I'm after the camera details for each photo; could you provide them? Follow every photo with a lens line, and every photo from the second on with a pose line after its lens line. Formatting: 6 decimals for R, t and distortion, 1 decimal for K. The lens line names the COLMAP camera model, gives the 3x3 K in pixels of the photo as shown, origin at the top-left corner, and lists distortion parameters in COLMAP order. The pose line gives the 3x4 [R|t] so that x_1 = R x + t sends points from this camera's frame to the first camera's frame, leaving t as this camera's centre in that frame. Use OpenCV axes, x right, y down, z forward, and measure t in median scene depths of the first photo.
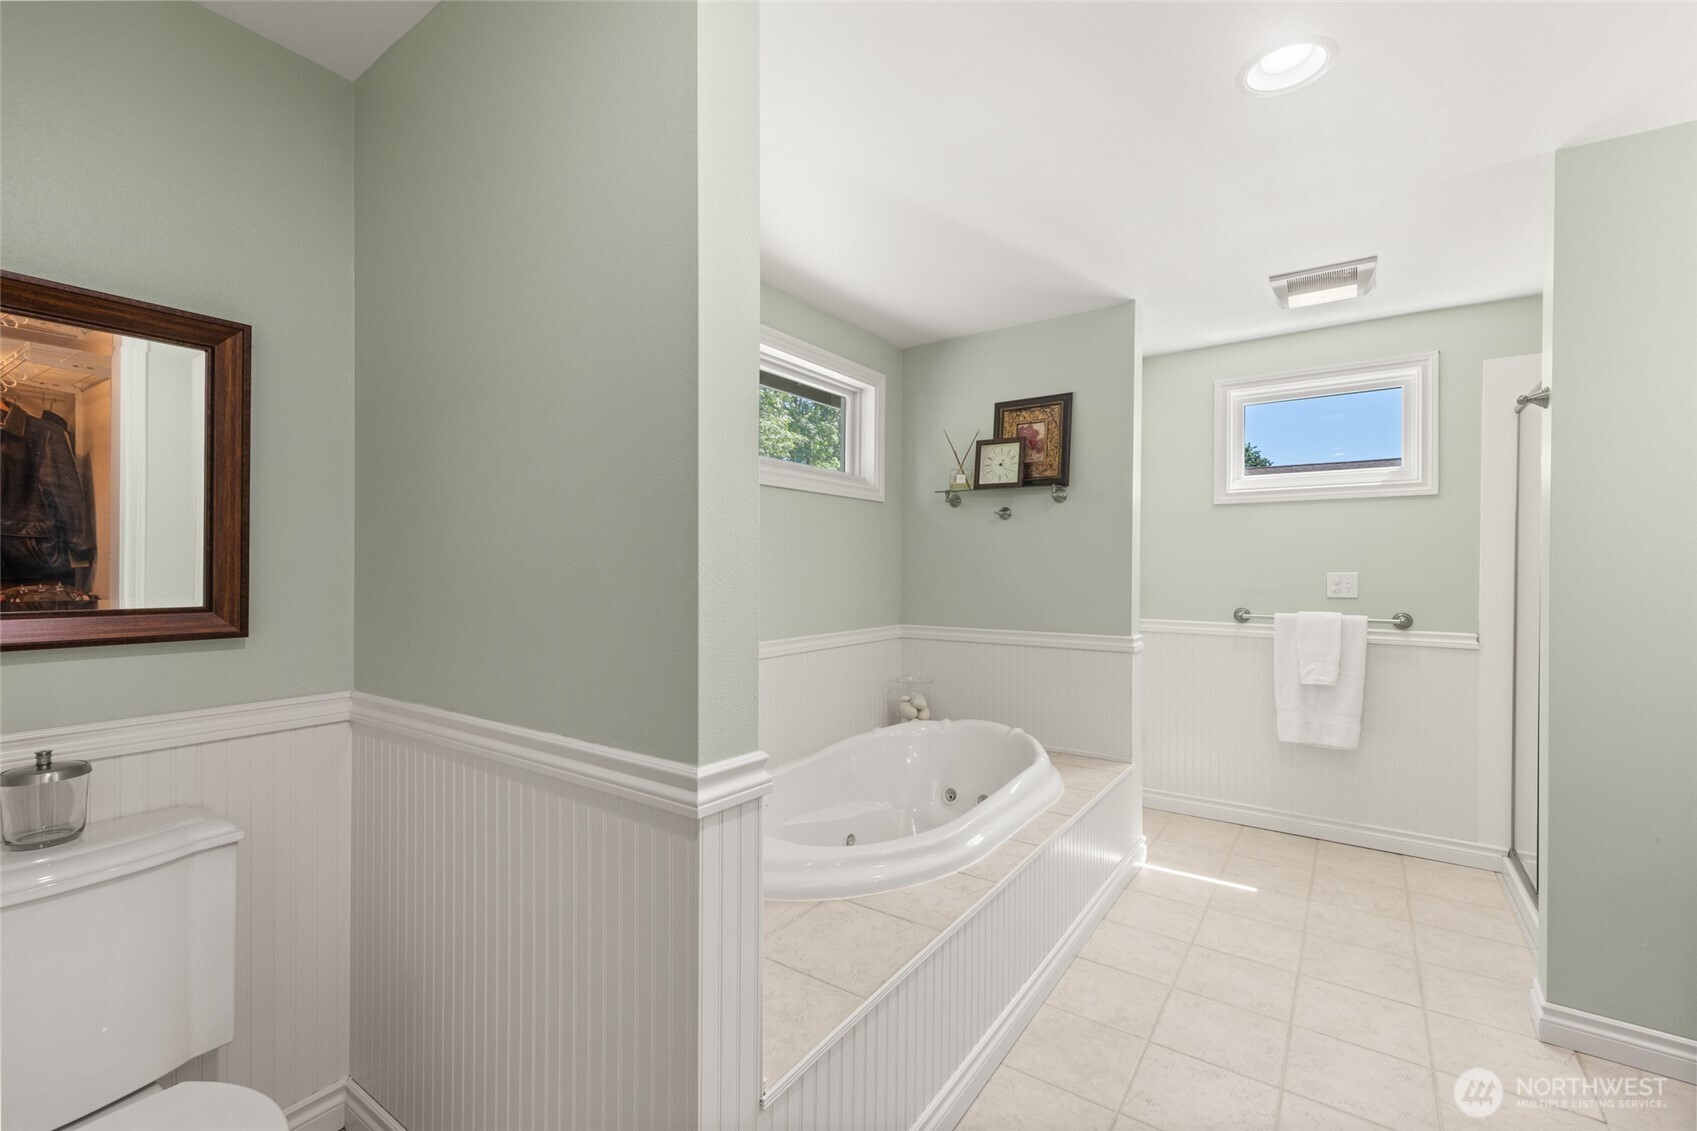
lens RADIAL K [[708.3, 0, 849.2], [0, 708.3, 570.7], [0, 0, 1]] dist [0.007019, -0.000738]
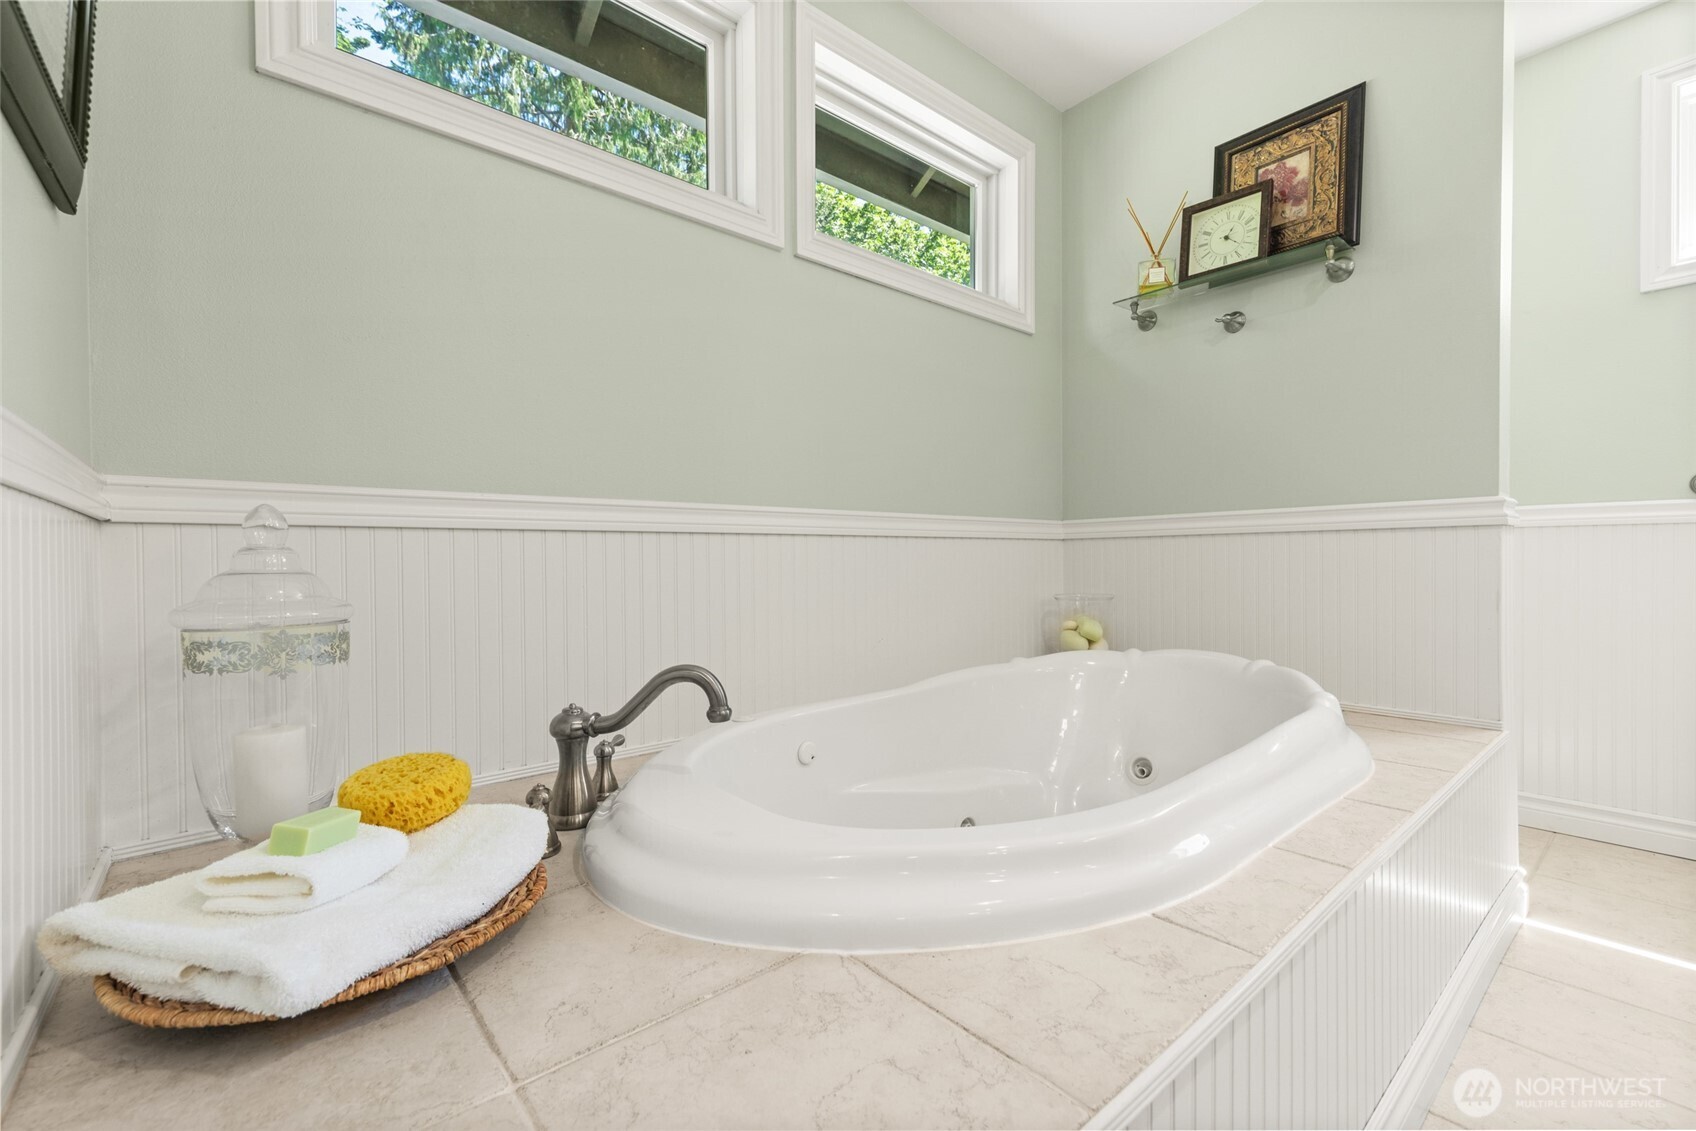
lens RADIAL K [[707.9, 0, 851.8], [0, 707.9, 561.4], [0, 0, 1]] dist [0.007019, -0.000738]
pose [[0.968302, -0.007122, -0.249682, 0.052897], [0.007876, 0.999967, 0.002024, 0.129318], [0.249659, -0.003926, 0.968326, 0.332103]]
